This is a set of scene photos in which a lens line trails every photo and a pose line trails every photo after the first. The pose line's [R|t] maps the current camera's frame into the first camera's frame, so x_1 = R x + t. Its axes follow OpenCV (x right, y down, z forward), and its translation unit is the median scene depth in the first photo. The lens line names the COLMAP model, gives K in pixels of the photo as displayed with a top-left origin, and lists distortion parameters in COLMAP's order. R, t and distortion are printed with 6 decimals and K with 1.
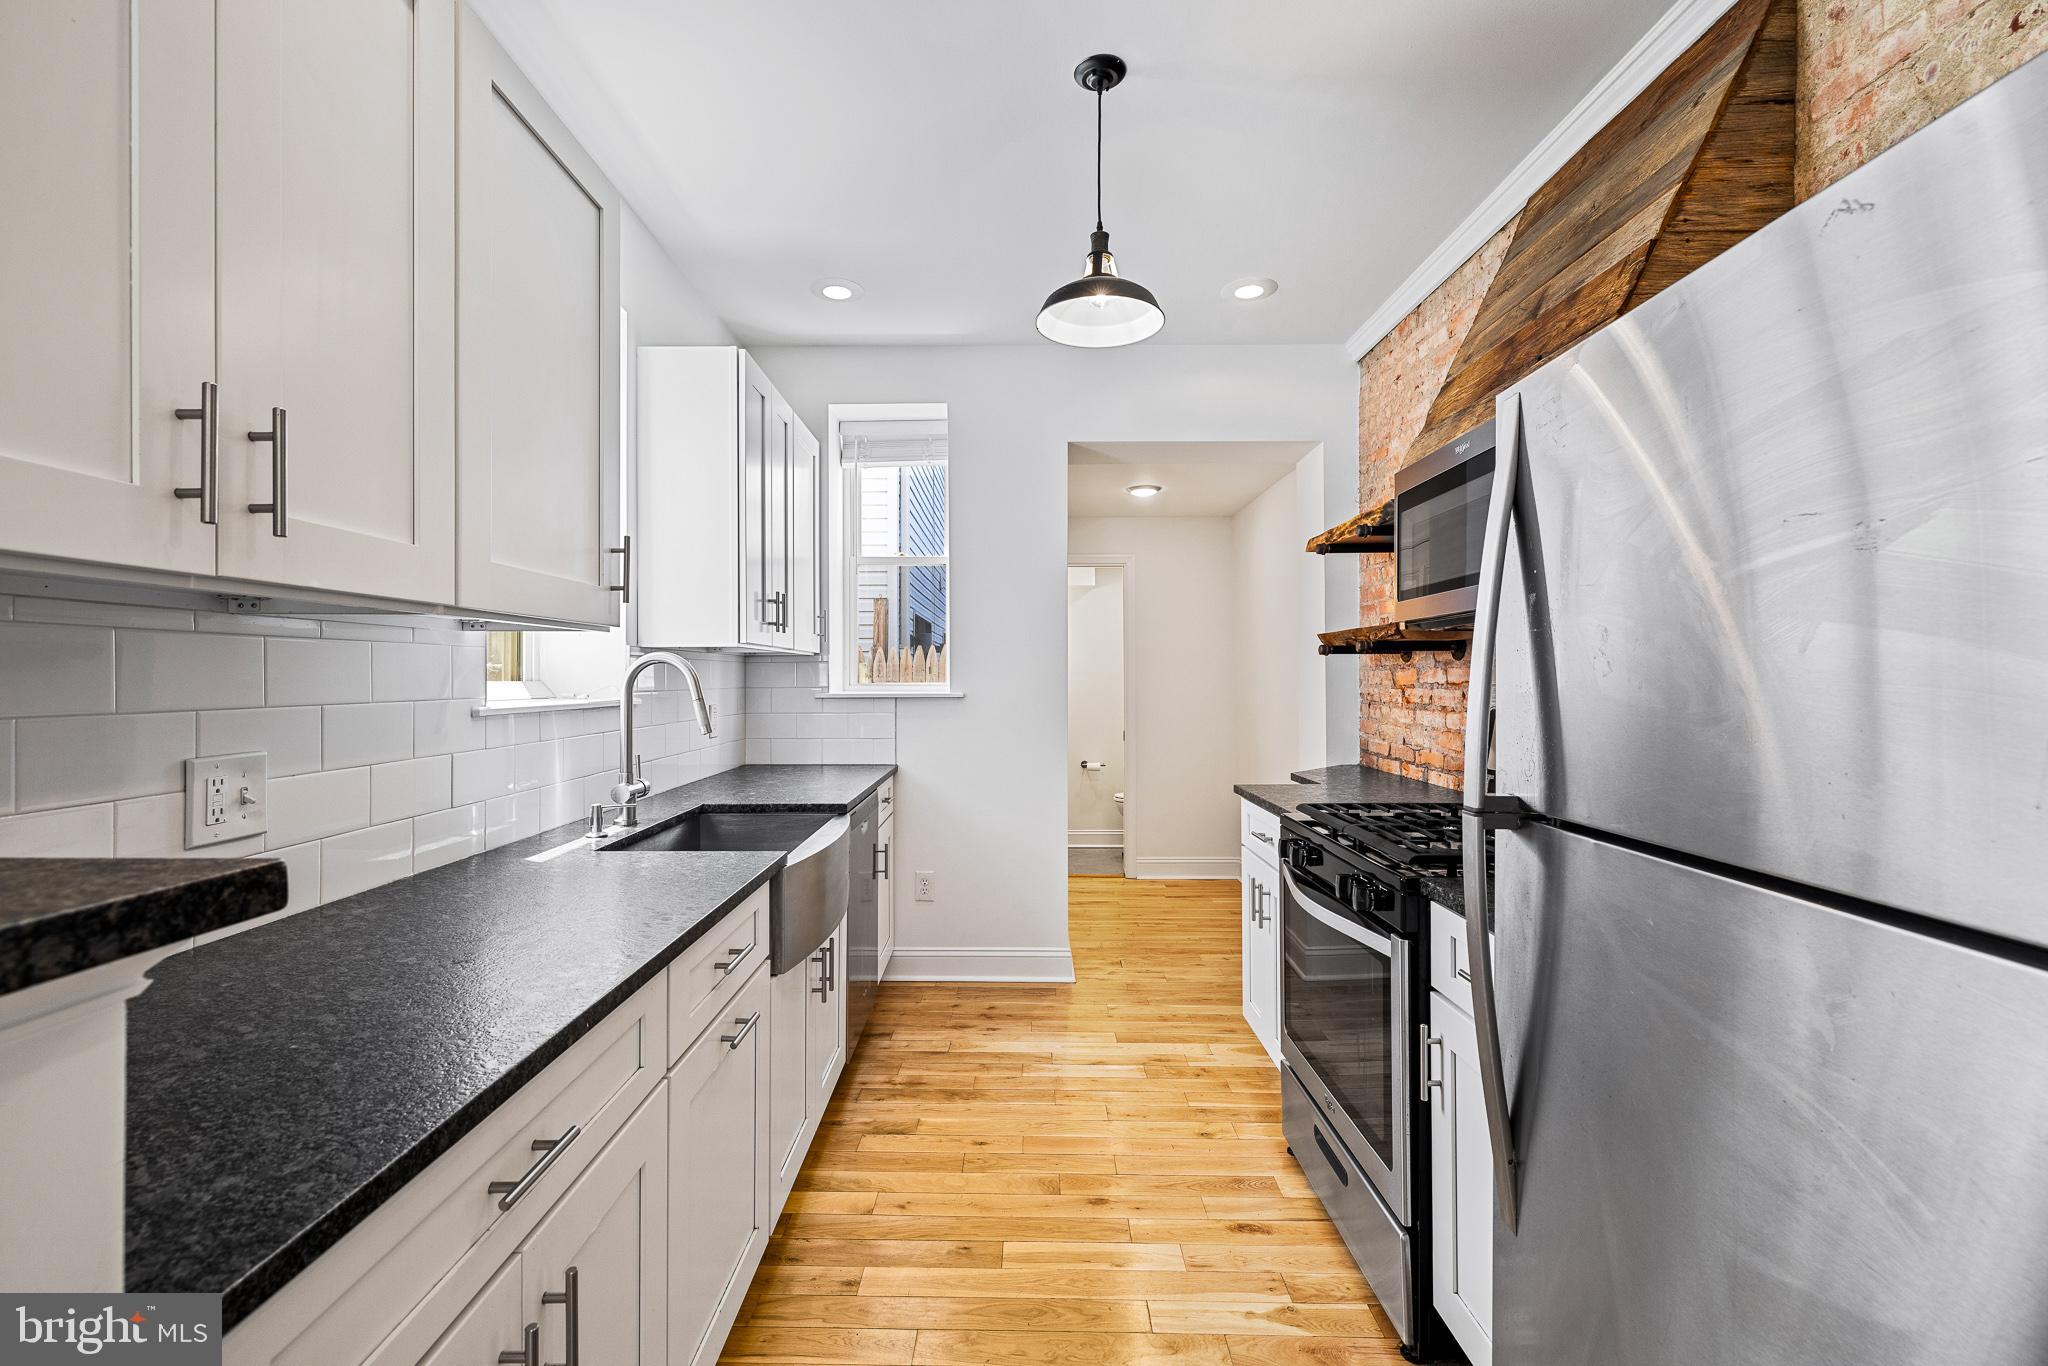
lens RADIAL K [[920.7, 0, 998.9], [0, 920.7, 673.2], [0, 0, 1]] dist [0.000998, -0.000962]
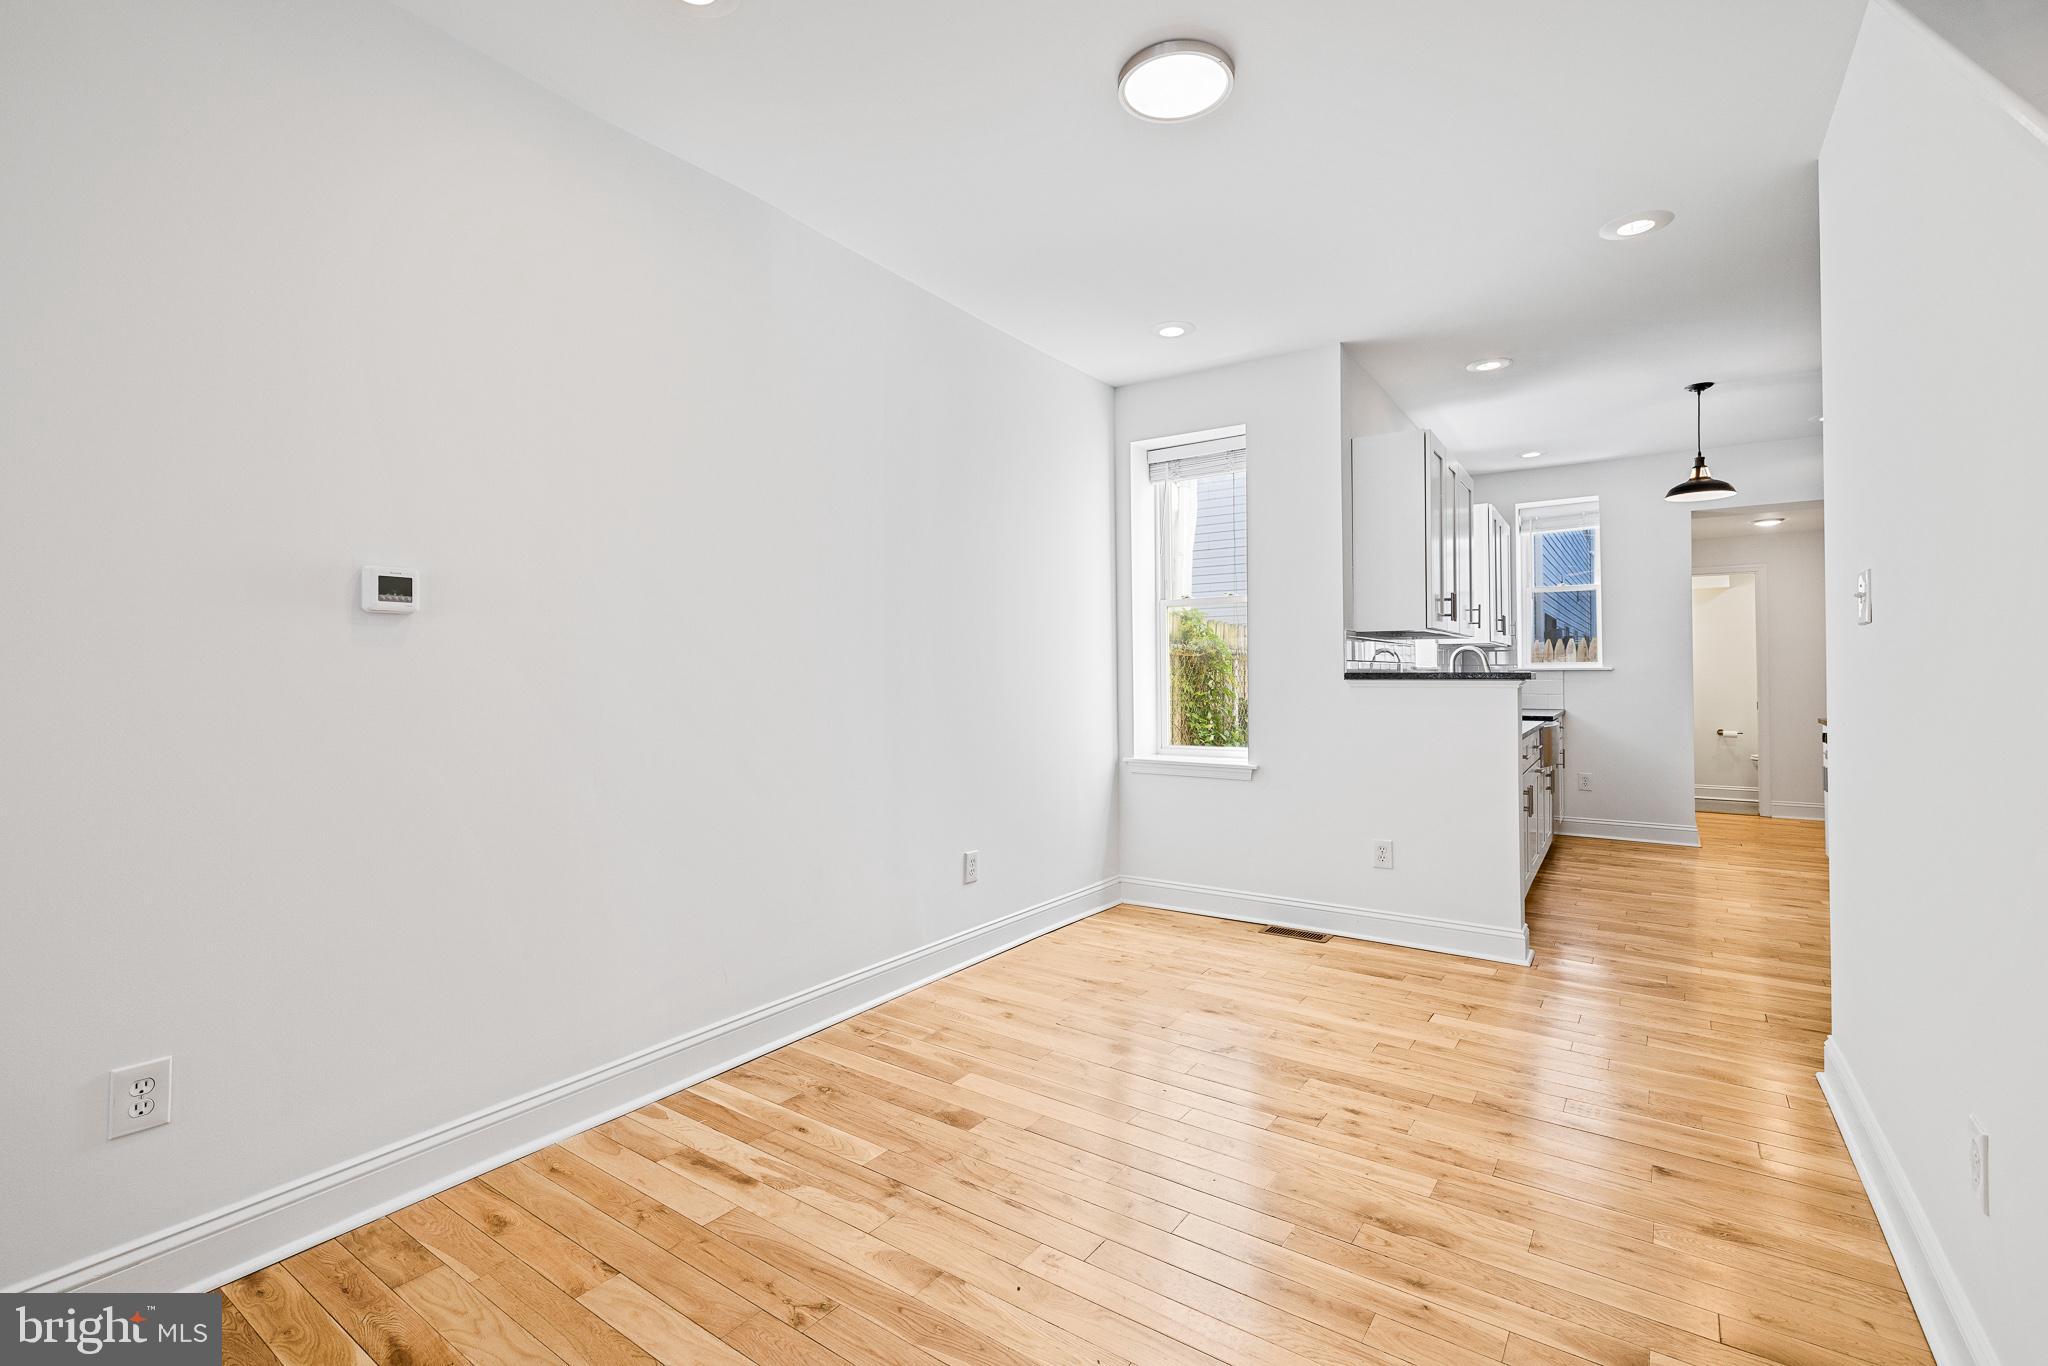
lens RADIAL K [[920.7, 0, 948.8], [0, 920.7, 662.4], [0, 0, 1]] dist [0.000998, -0.000962]
pose [[0.809545, -0.010523, -0.586964, -0.046991], [0.005429, 0.999931, -0.010440, 0.032277], [0.587033, 0.005265, 0.809546, -1.472317]]
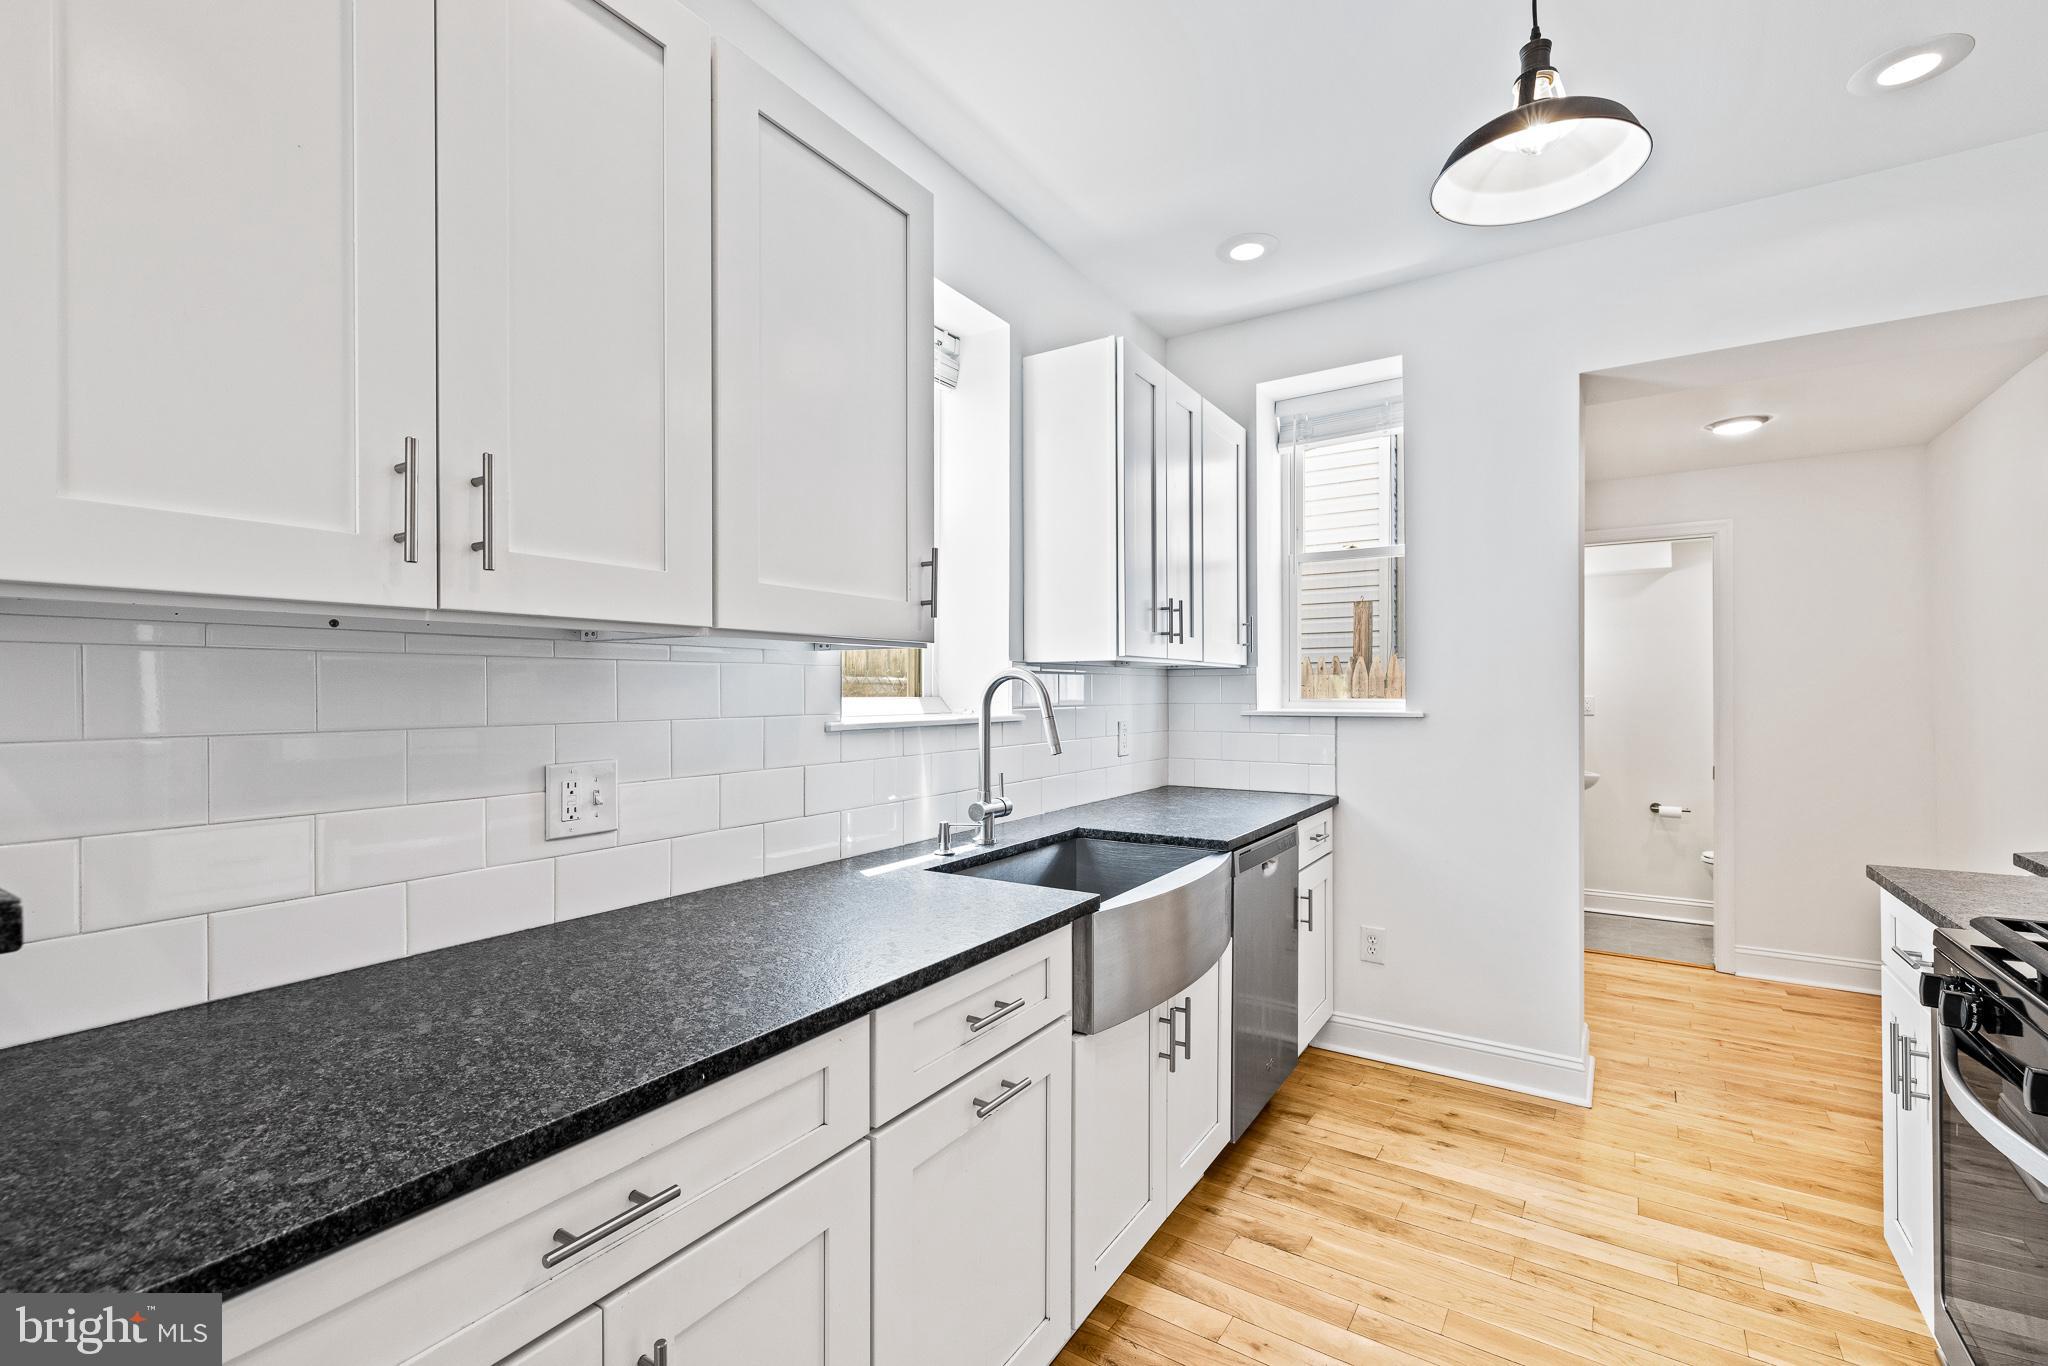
lens RADIAL K [[920.7, 0, 946.9], [0, 920.7, 690.8], [0, 0, 1]] dist [0.000998, -0.000962]
pose [[0.824208, -0.002276, -0.566283, 0.104427], [0.004774, 0.999984, 0.002929, -0.001820], [0.566267, -0.005117, 0.824206, 0.144289]]
